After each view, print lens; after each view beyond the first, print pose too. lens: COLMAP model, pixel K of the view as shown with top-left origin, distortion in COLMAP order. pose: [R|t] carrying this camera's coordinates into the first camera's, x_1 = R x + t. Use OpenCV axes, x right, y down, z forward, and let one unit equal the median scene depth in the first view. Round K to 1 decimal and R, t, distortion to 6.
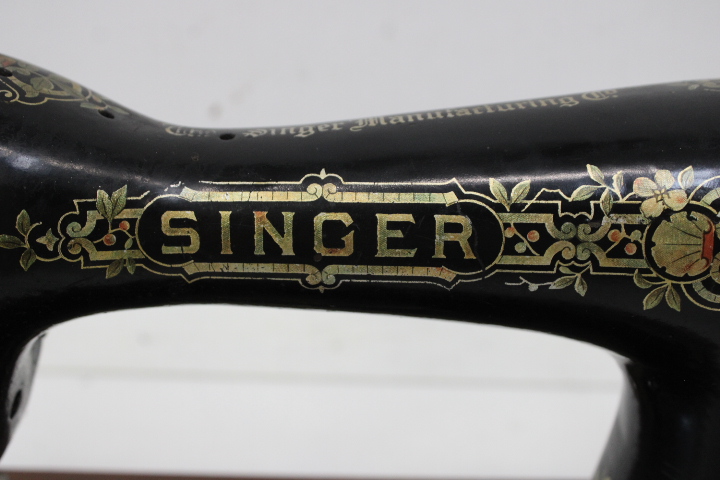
lens RADIAL K [[934.0, 0, 384.0], [0, 934.0, 241.6], [0, 0, 1]] dist [-0.054274, 0.000000]
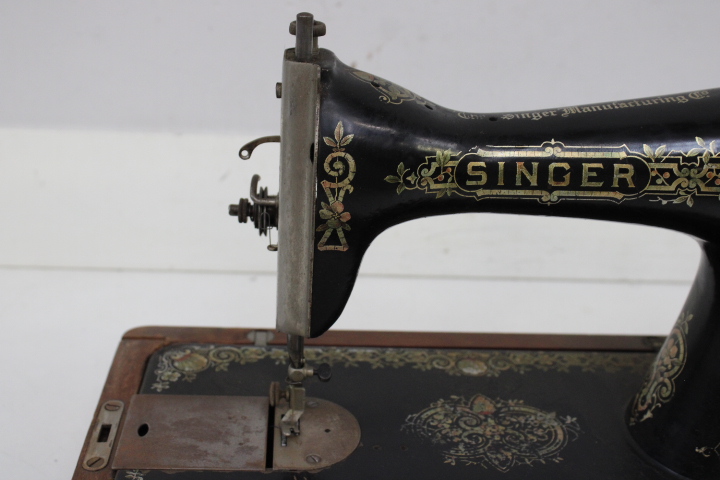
lens RADIAL K [[934.0, 0, 414.1], [0, 934.0, 228.6], [0, 0, 1]] dist [-0.054274, 0.000000]
pose [[0.999899, -0.003793, 0.013719, -0.369907], [0.002705, 0.996913, 0.078466, -0.046487], [-0.013975, -0.078421, 0.996822, -0.859467]]
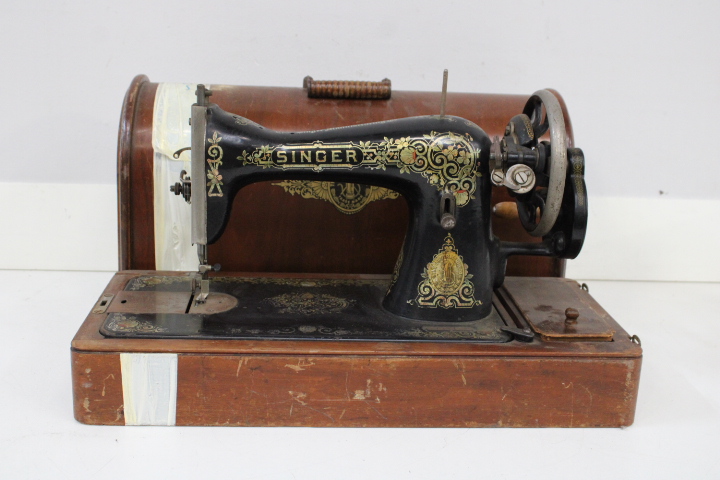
lens RADIAL K [[872.1, 0, 393.0], [0, 872.1, 209.9], [0, 0, 1]] dist [-0.042916, 0.000000]
pose [[0.999719, -0.023365, 0.004052, 0.230153], [0.023601, 0.996991, -0.073843, 0.497891], [-0.002315, 0.073918, 0.997262, -2.658904]]
